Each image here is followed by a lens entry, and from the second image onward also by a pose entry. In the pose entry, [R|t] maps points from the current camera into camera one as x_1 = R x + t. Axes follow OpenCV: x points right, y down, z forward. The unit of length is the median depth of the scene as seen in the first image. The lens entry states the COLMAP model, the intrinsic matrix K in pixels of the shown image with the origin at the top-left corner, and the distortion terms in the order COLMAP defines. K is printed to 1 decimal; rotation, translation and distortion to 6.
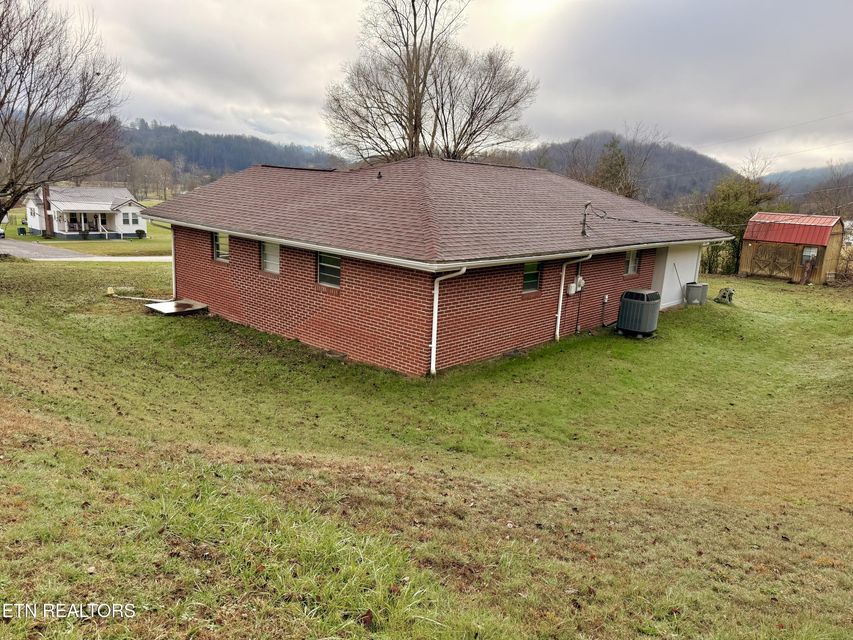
lens RADIAL K [[599.3, 0, 426.5], [0, 599.3, 320.0], [0, 0, 1]] dist [0.025366, 0.000701]
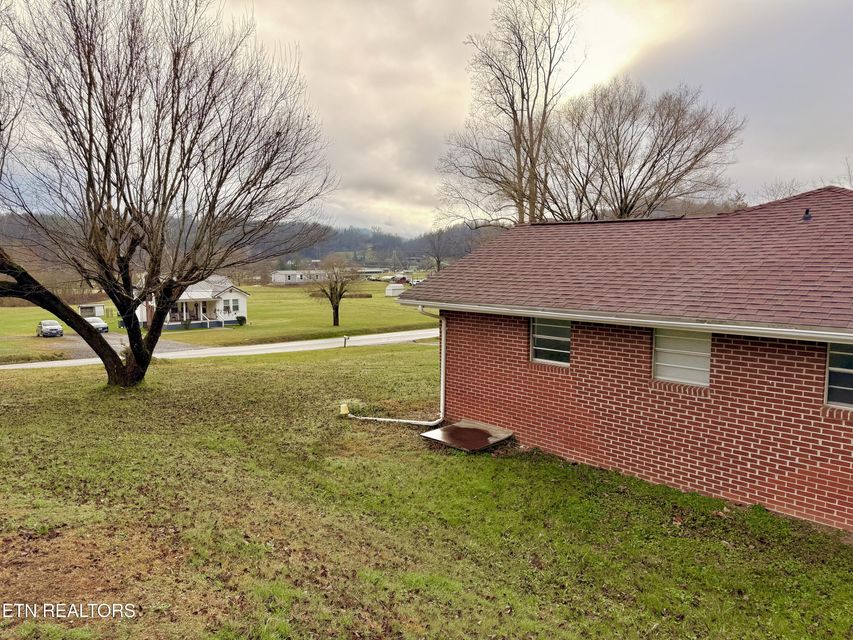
lens RADIAL K [[599.3, 0, 426.5], [0, 599.3, 320.0], [0, 0, 1]] dist [0.025366, 0.000701]
pose [[0.995118, -0.044197, -0.088245, -0.100805], [0.033117, 0.991817, -0.123295, -0.017109], [0.092972, 0.119771, 0.988439, 0.087946]]
